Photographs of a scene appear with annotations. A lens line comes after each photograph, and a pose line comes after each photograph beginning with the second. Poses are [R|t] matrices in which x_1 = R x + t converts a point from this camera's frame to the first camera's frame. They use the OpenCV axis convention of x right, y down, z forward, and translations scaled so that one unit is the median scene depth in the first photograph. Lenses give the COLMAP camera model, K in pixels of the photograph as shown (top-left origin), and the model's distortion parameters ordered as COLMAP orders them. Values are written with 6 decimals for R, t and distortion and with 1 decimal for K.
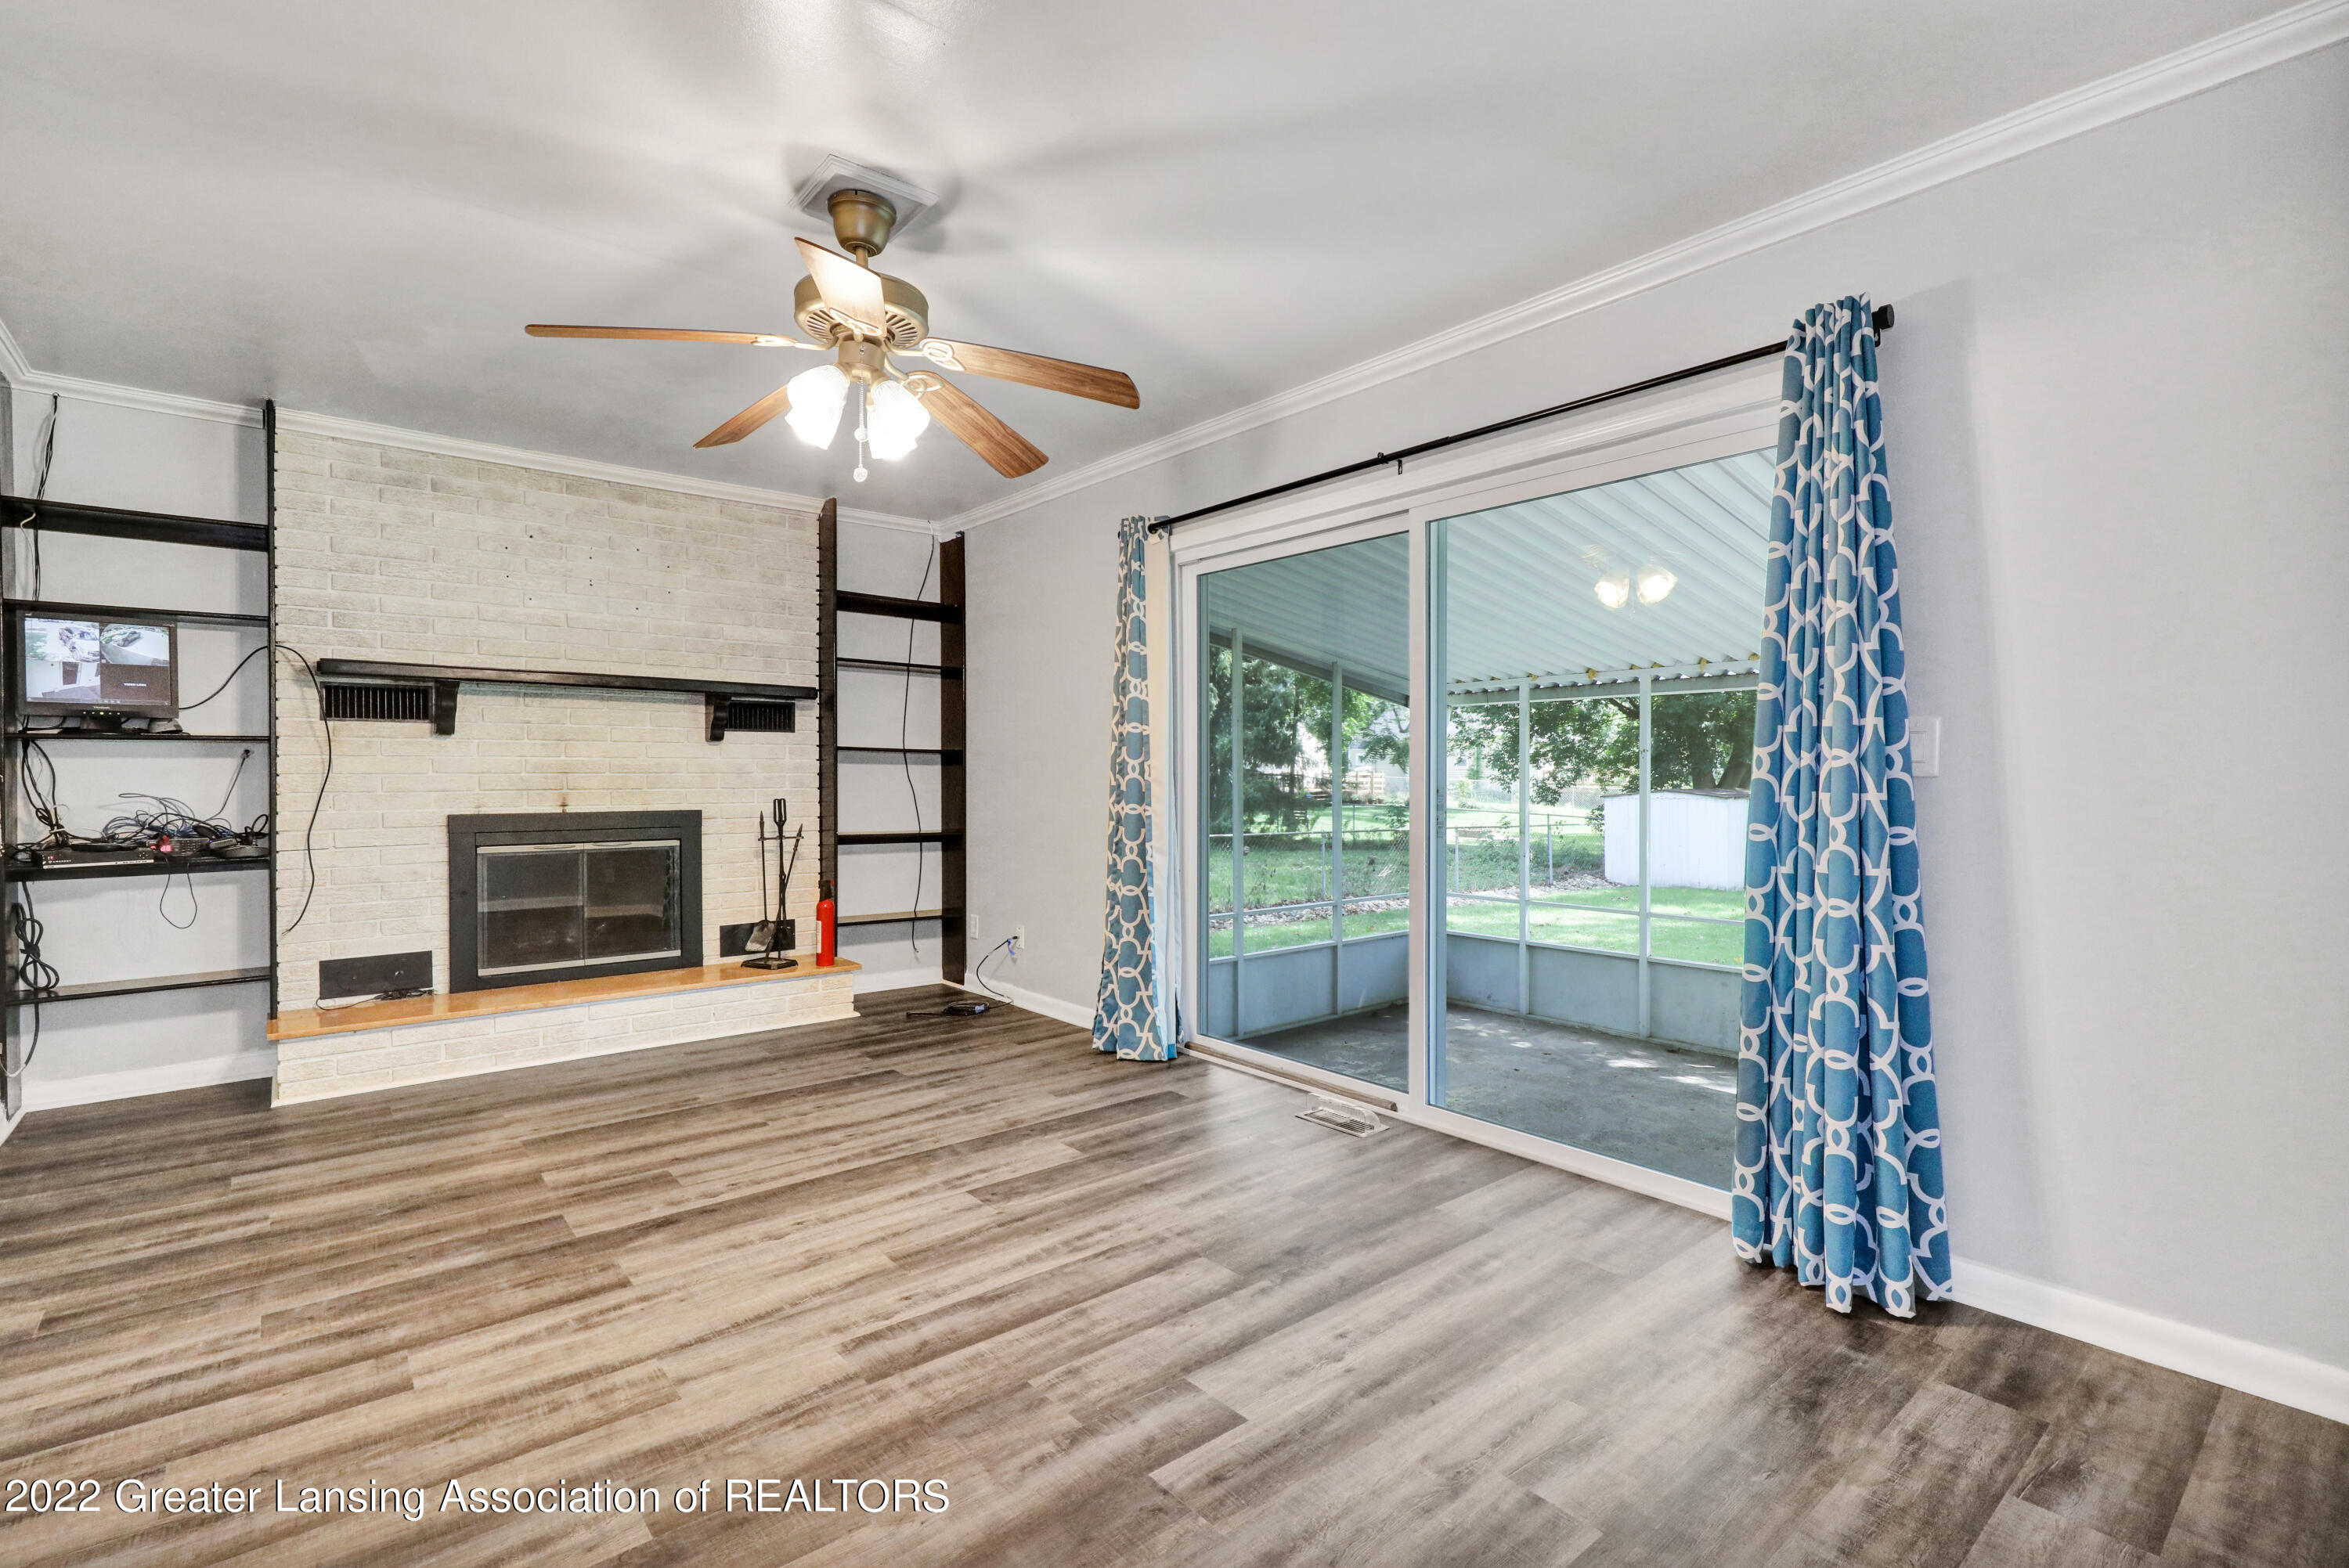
lens RADIAL K [[1059.8, 0, 1174.5], [0, 1059.8, 784.0], [0, 0, 1]] dist [-0.000400, 0.000005]
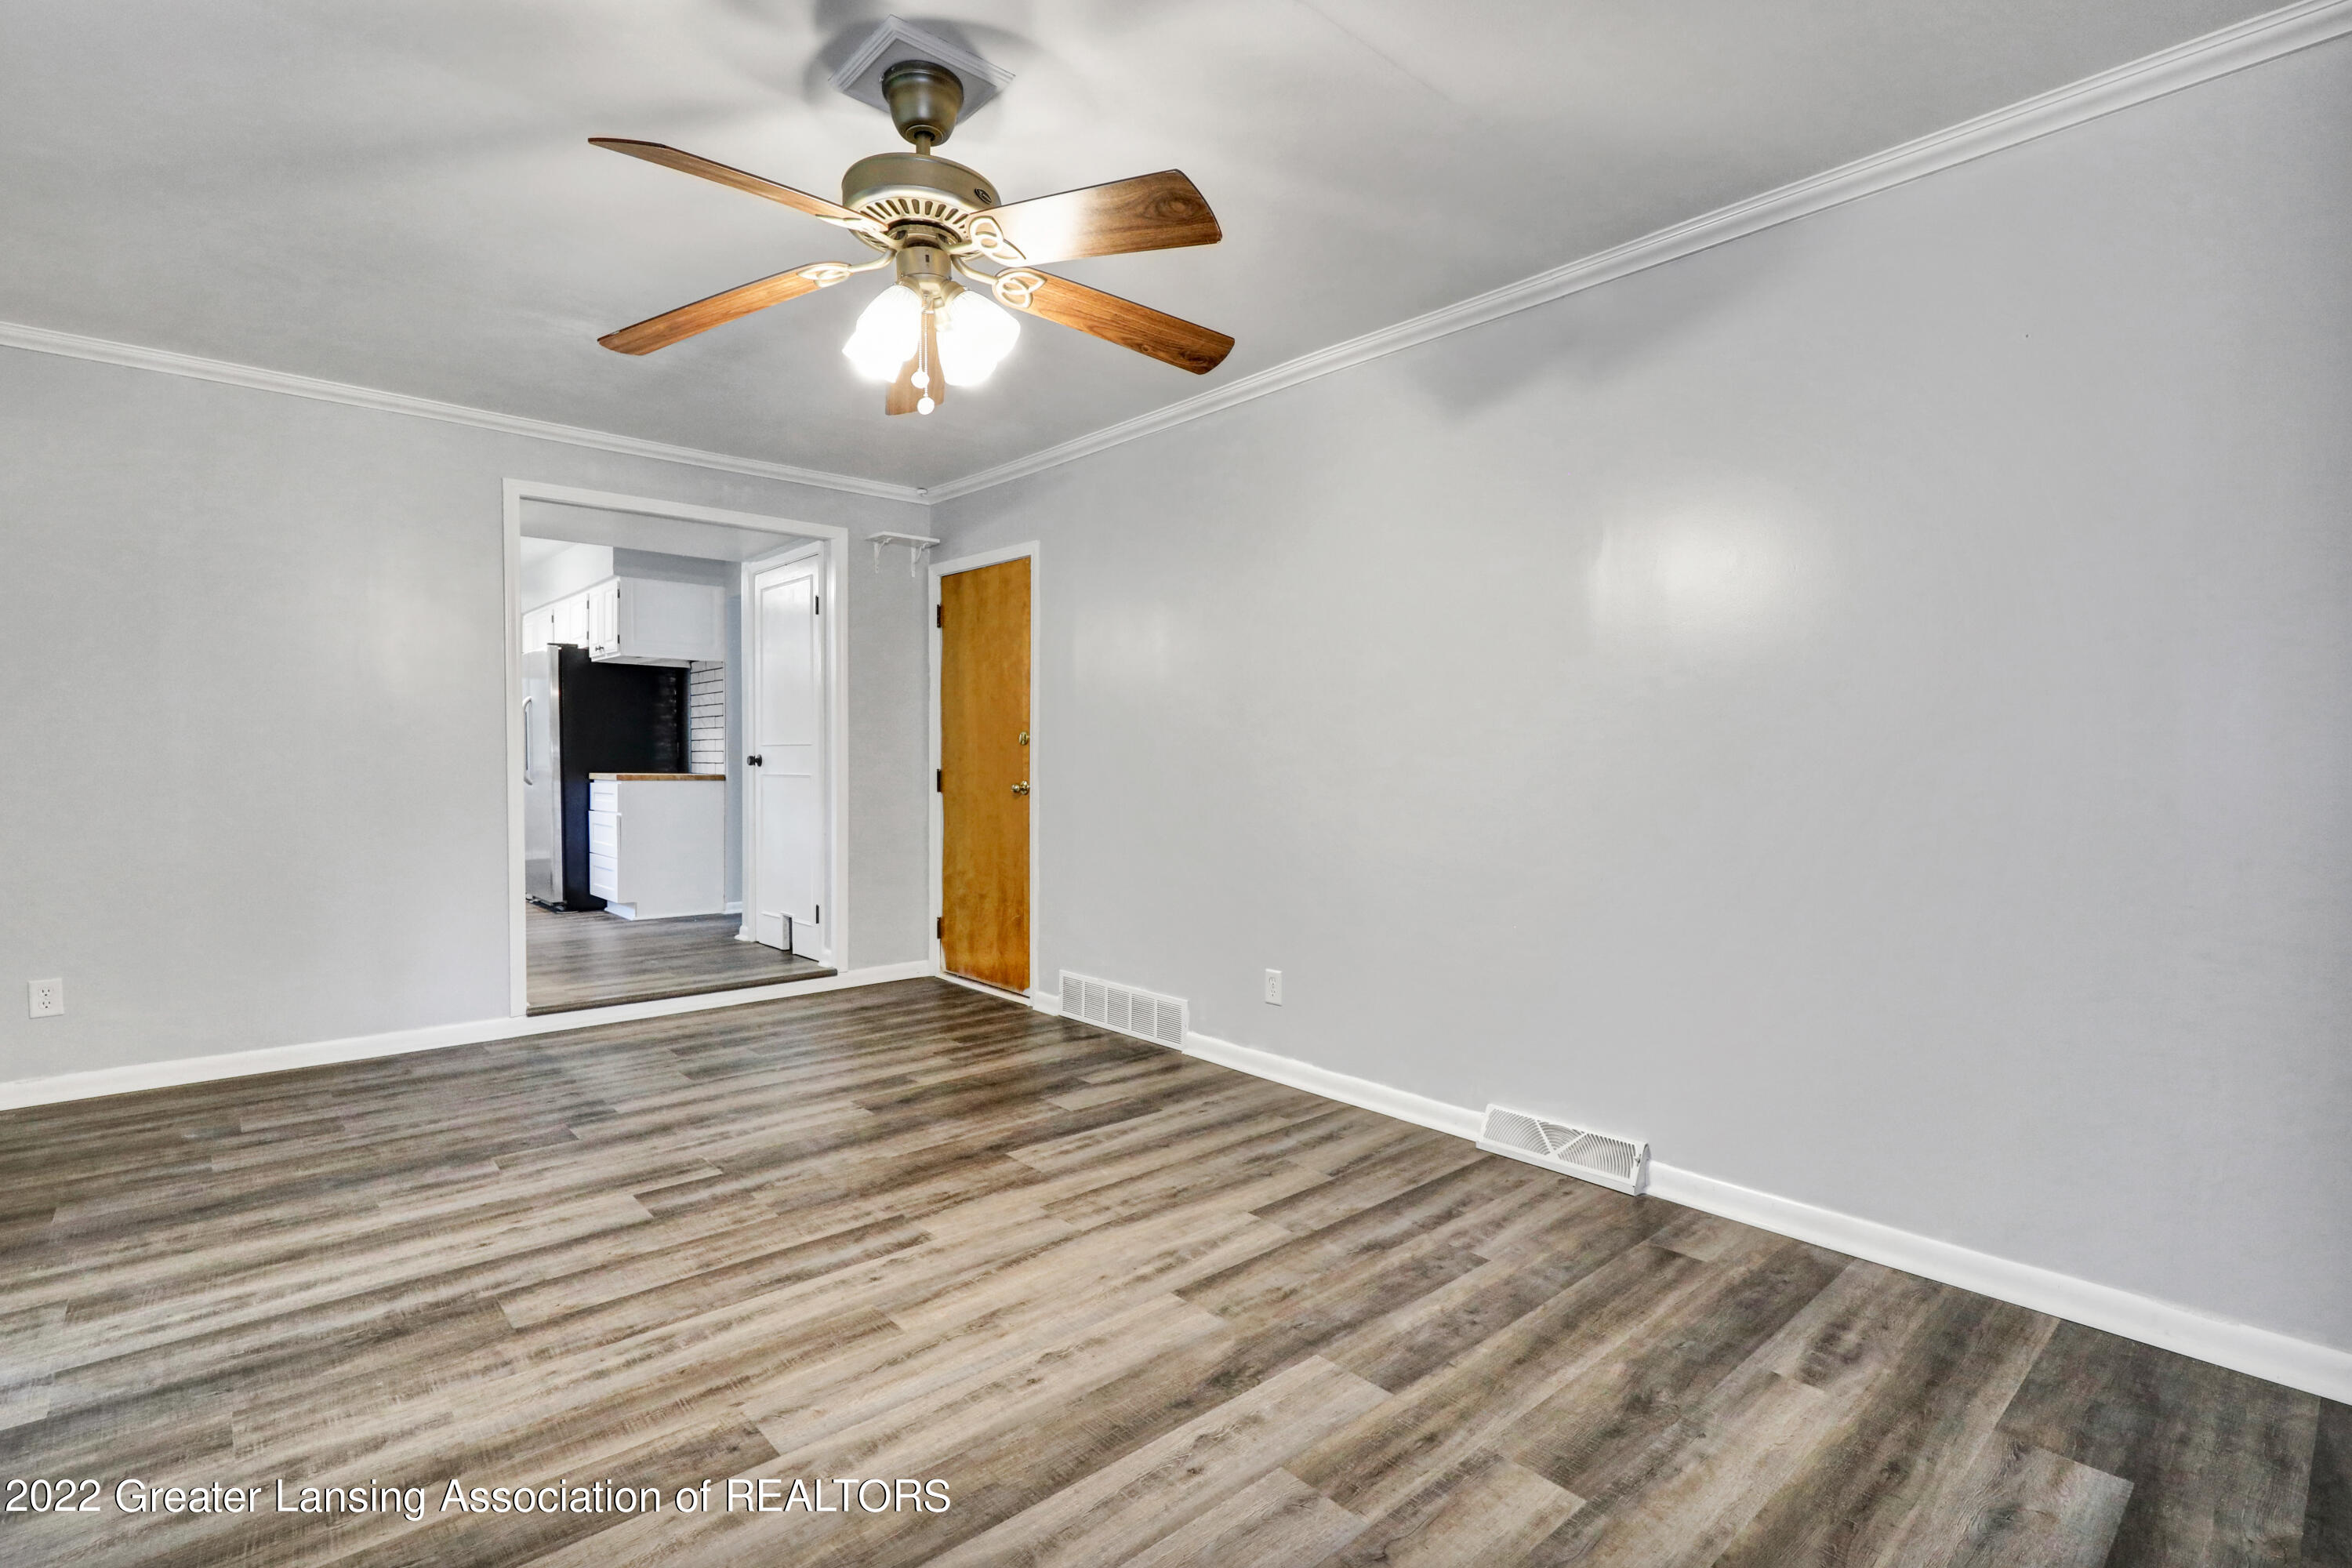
lens RADIAL K [[1129.2, 0, 1176.0], [0, 1129.2, 784.0], [0, 0, 1]] dist [0.002689, 0.000641]
pose [[-0.999545, -0.002188, -0.030088, -0.508339], [-0.003114, 0.999522, 0.030753, -0.006130], [0.030007, 0.030833, -0.999074, 2.078347]]
